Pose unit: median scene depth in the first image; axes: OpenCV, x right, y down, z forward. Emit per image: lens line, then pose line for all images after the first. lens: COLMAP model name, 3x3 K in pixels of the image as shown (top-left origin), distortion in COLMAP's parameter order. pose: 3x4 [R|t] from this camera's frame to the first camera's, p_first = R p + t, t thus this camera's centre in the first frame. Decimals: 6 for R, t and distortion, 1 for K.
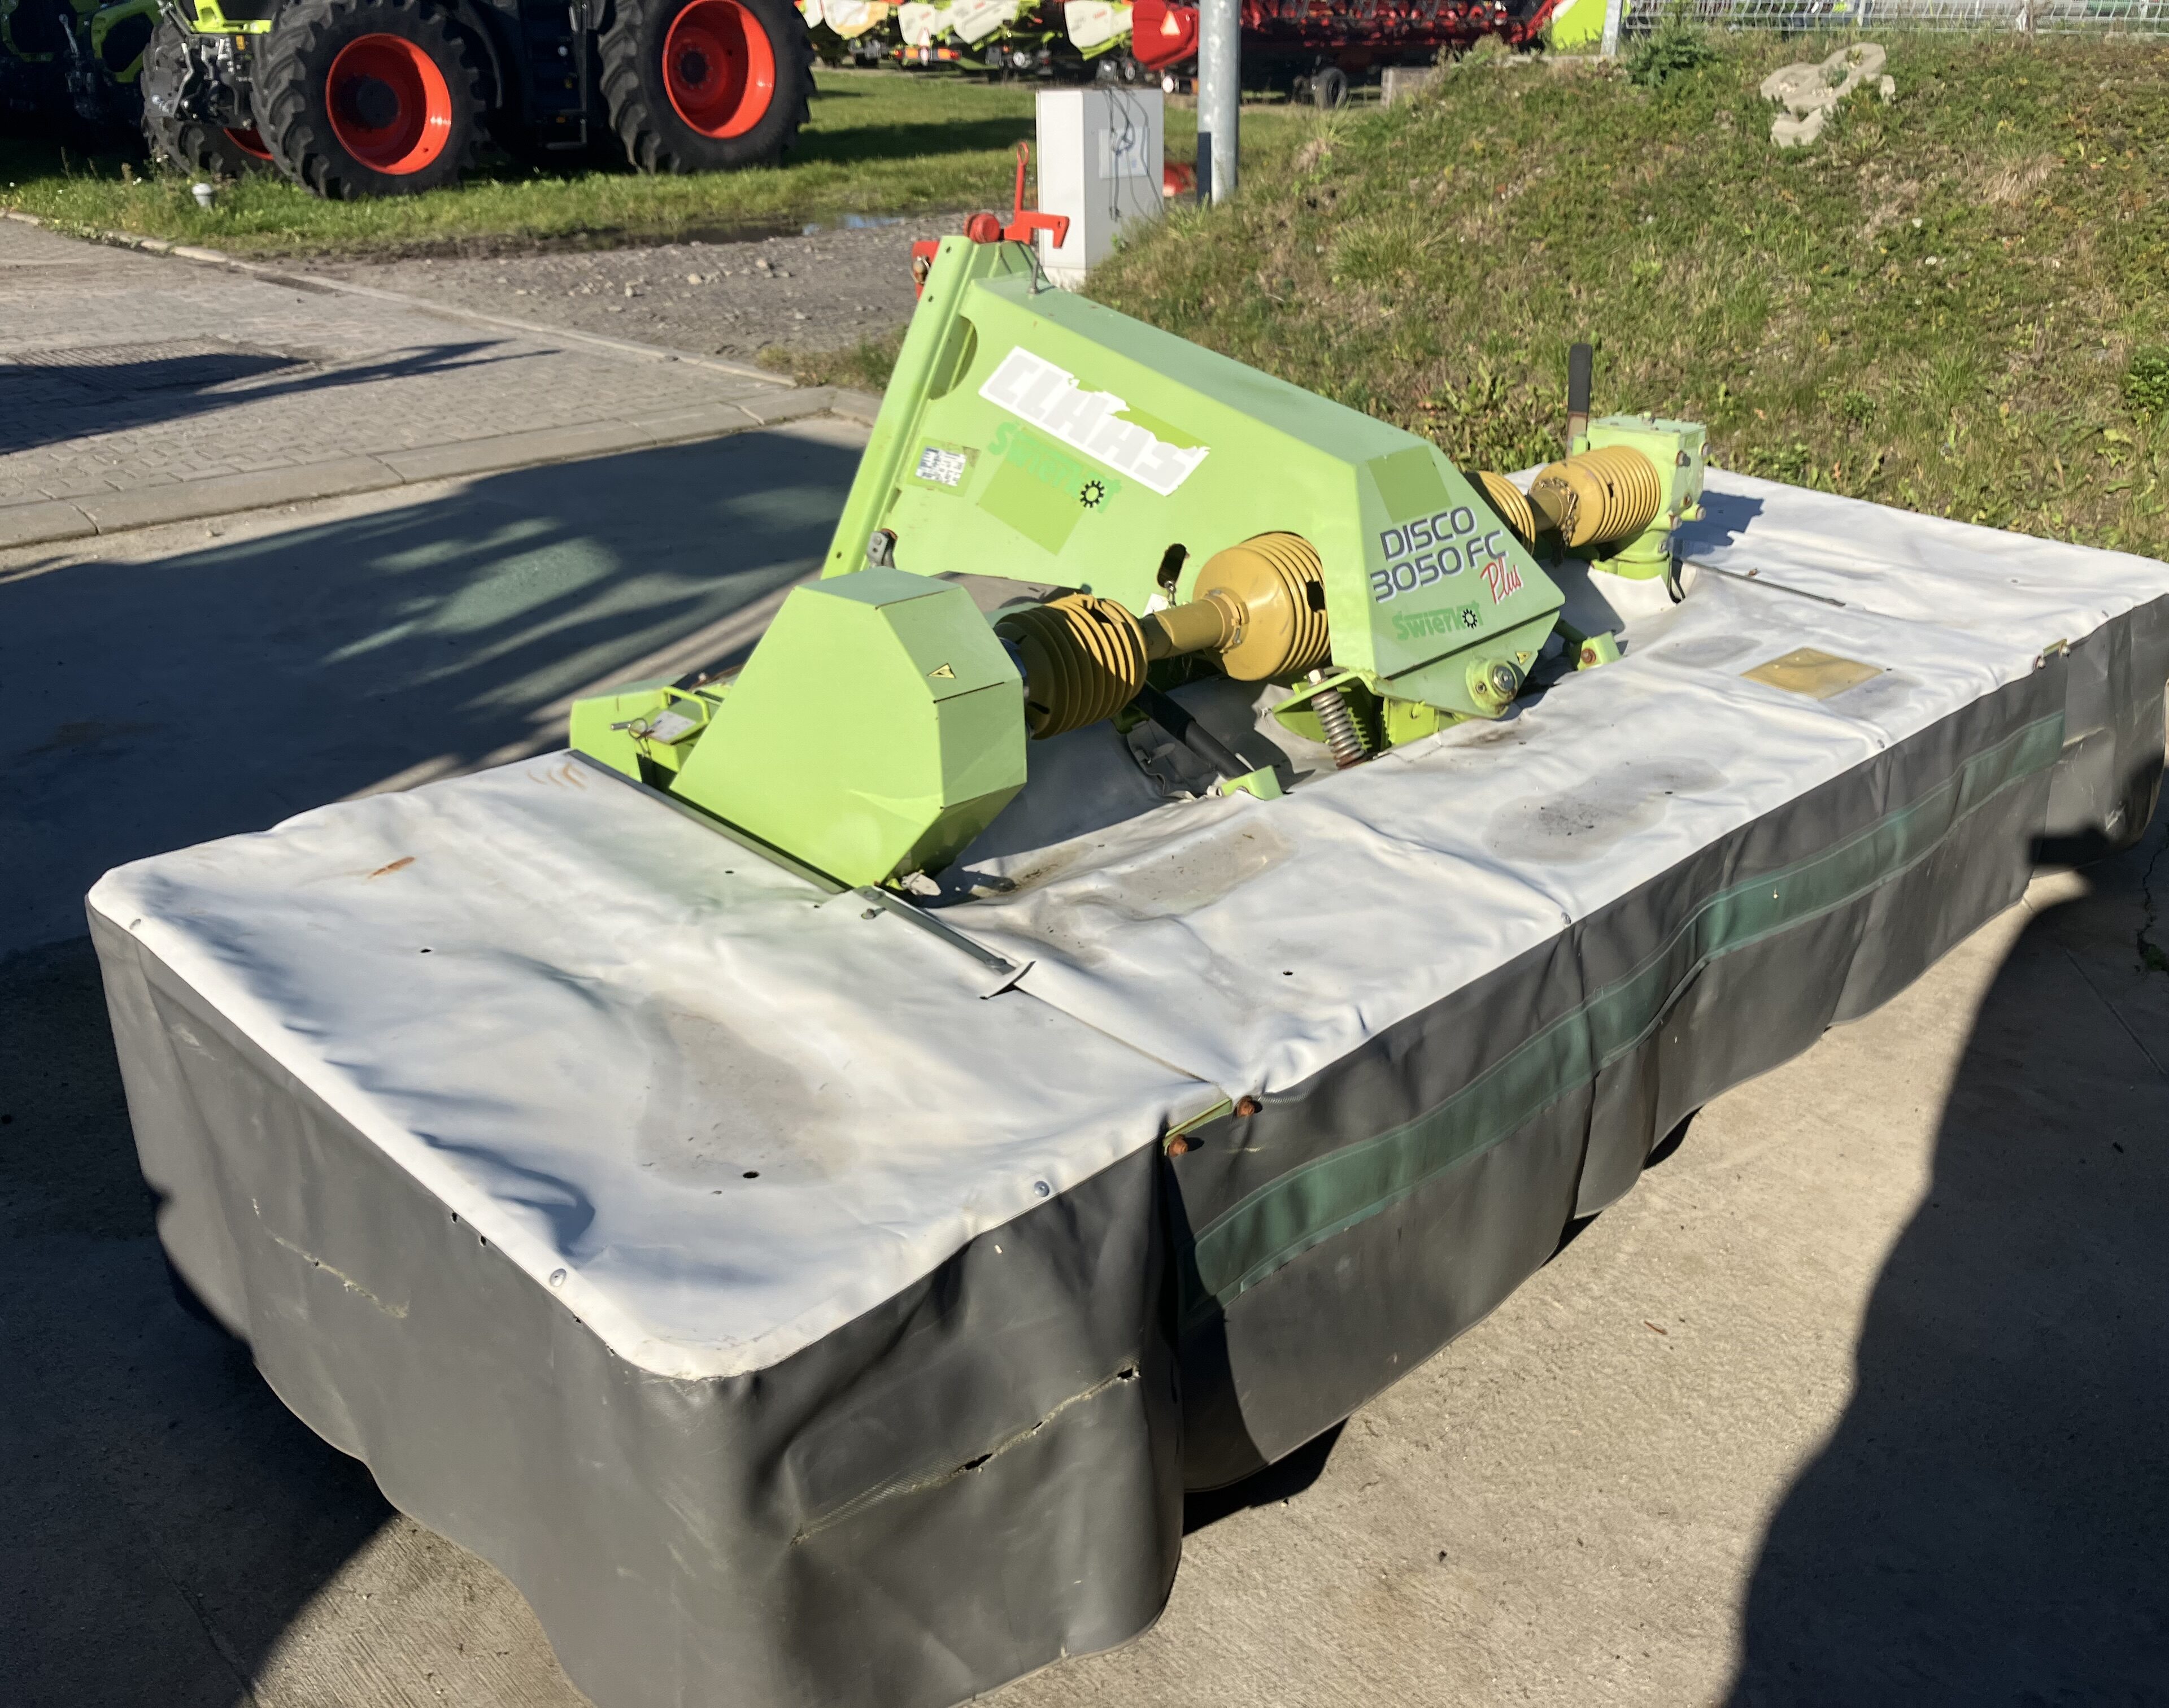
lens RADIAL K [[1884.8, 0, 1075.7], [0, 1884.8, 843.3], [0, 0, 1]] dist [0.030449, -0.080312]
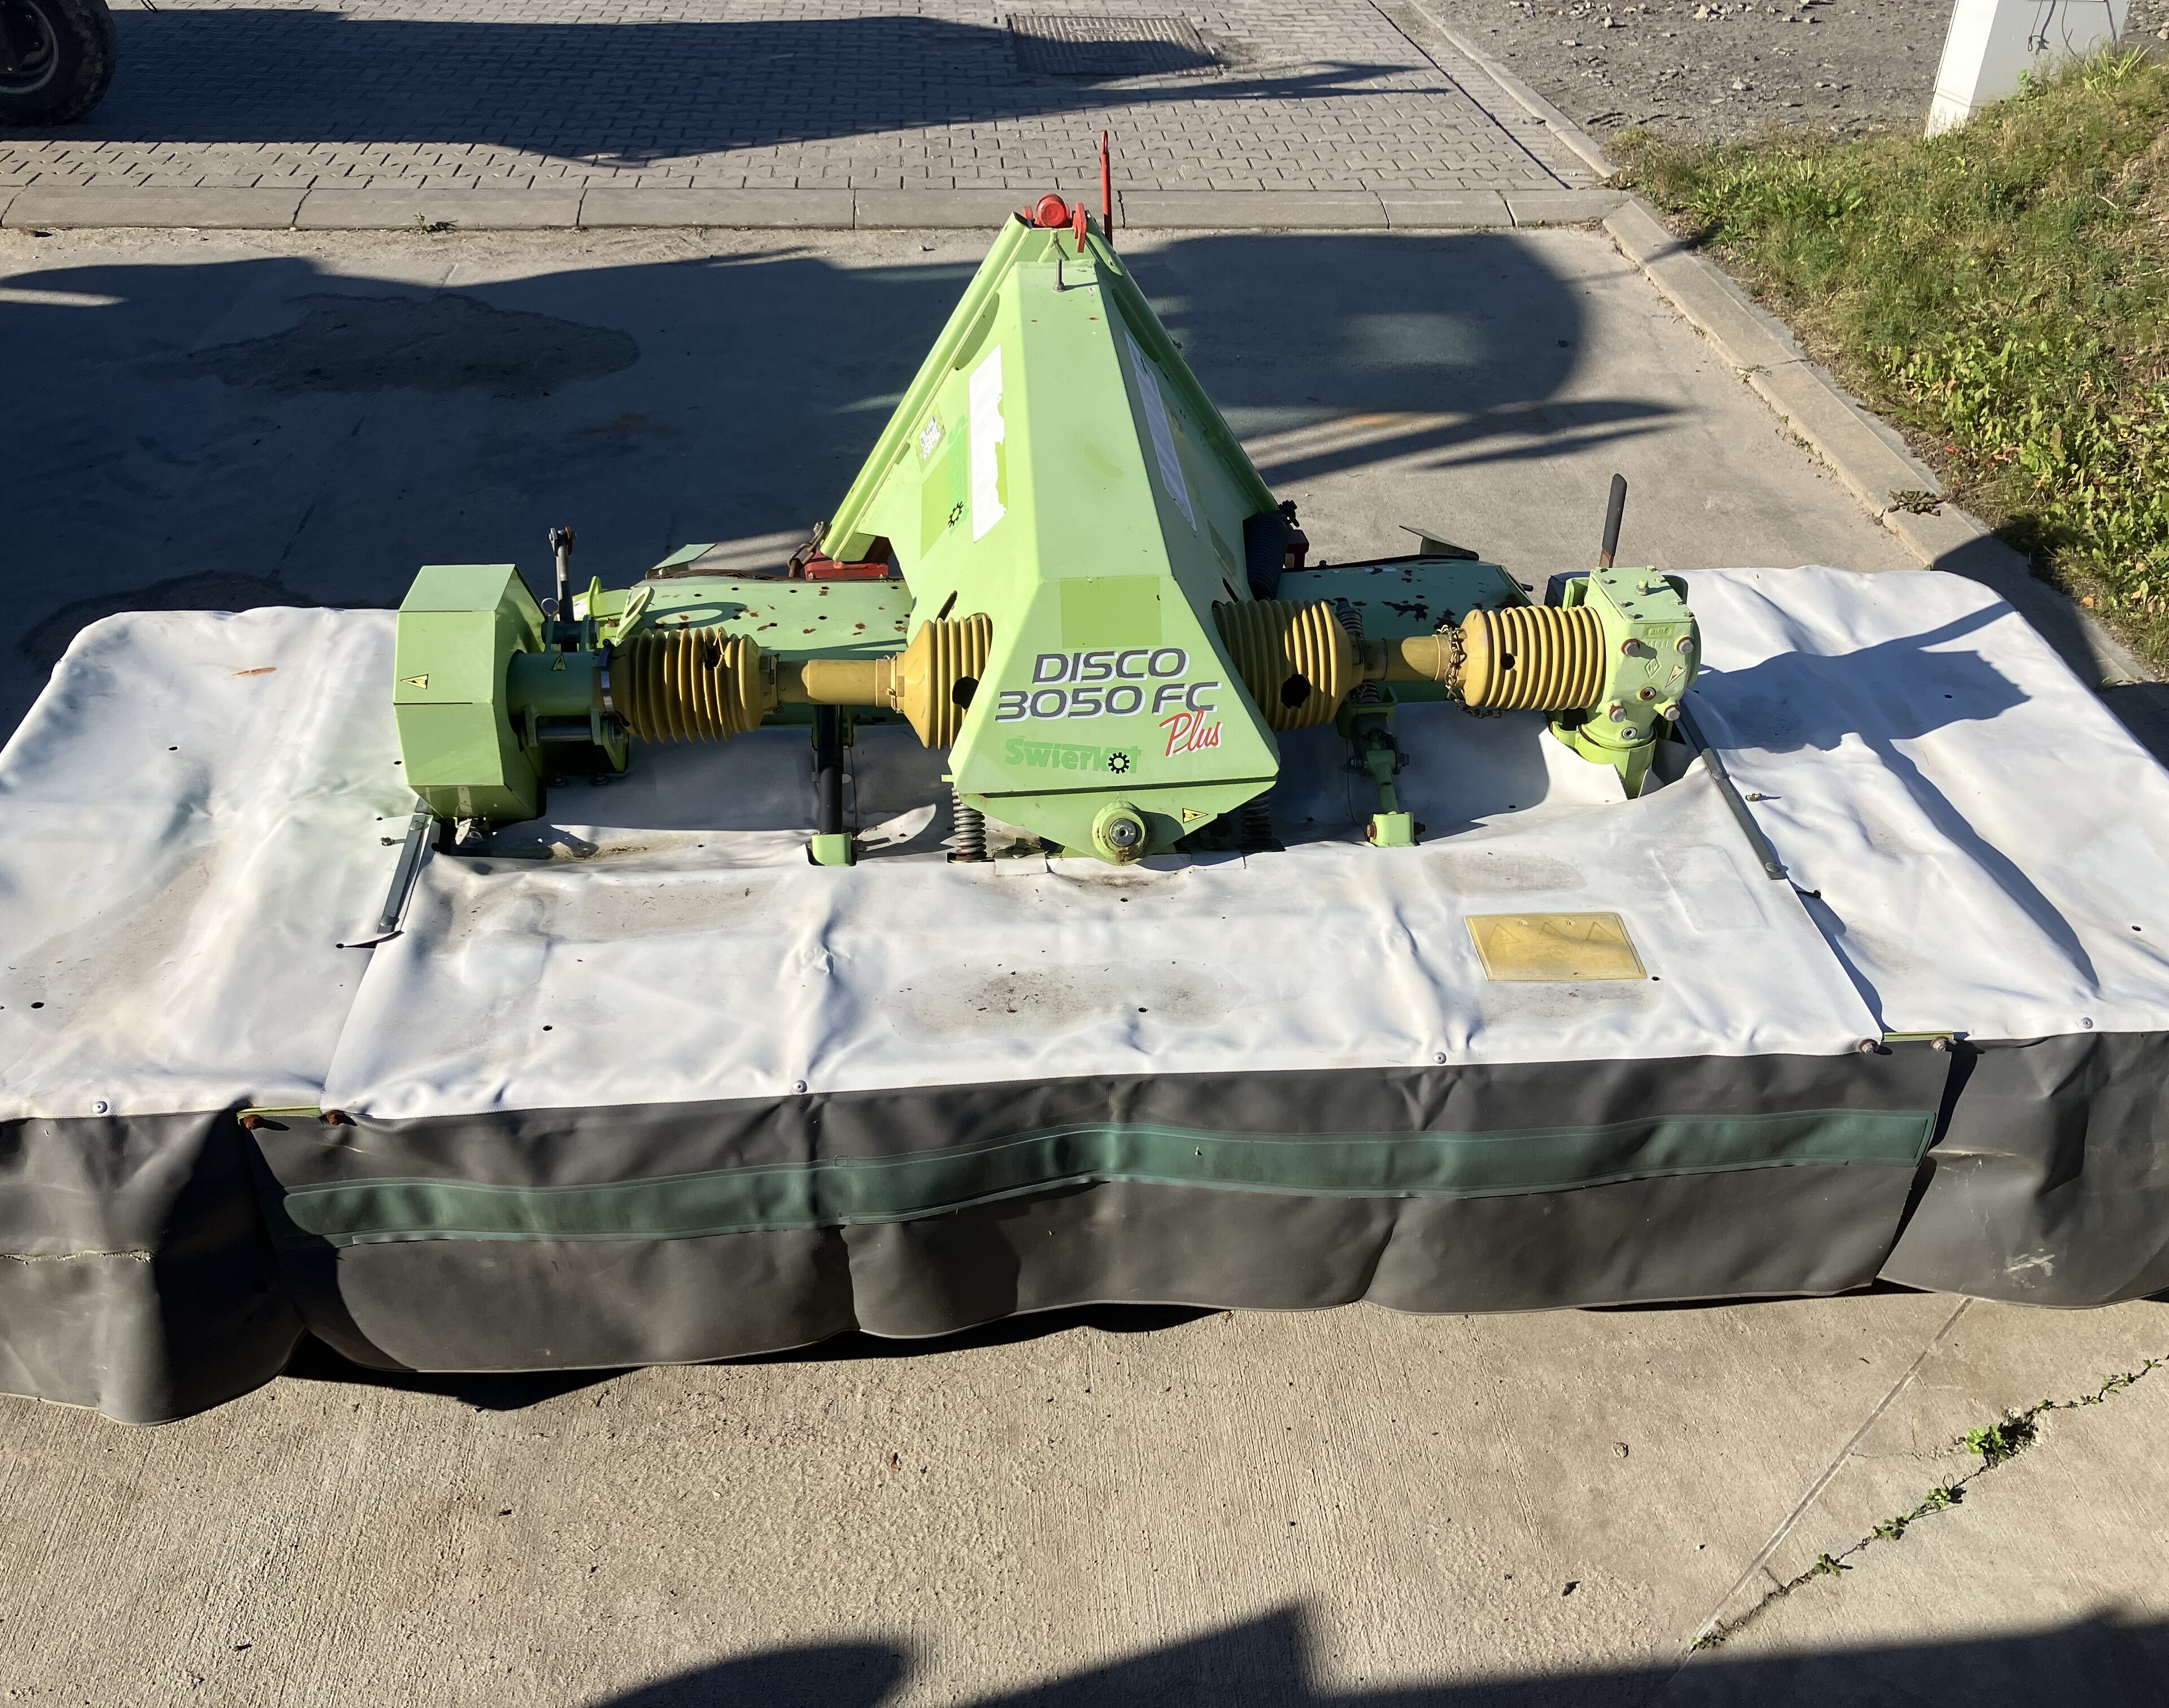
lens RADIAL K [[1849.8, 0, 1065.5], [0, 1849.8, 860.4], [0, 0, 1]] dist [0.052450, -0.085679]
pose [[0.772337, 0.379557, -0.509344, 0.711737], [-0.270756, 0.922067, 0.276557, -0.338228], [0.574618, -0.075688, 0.814914, 0.201059]]
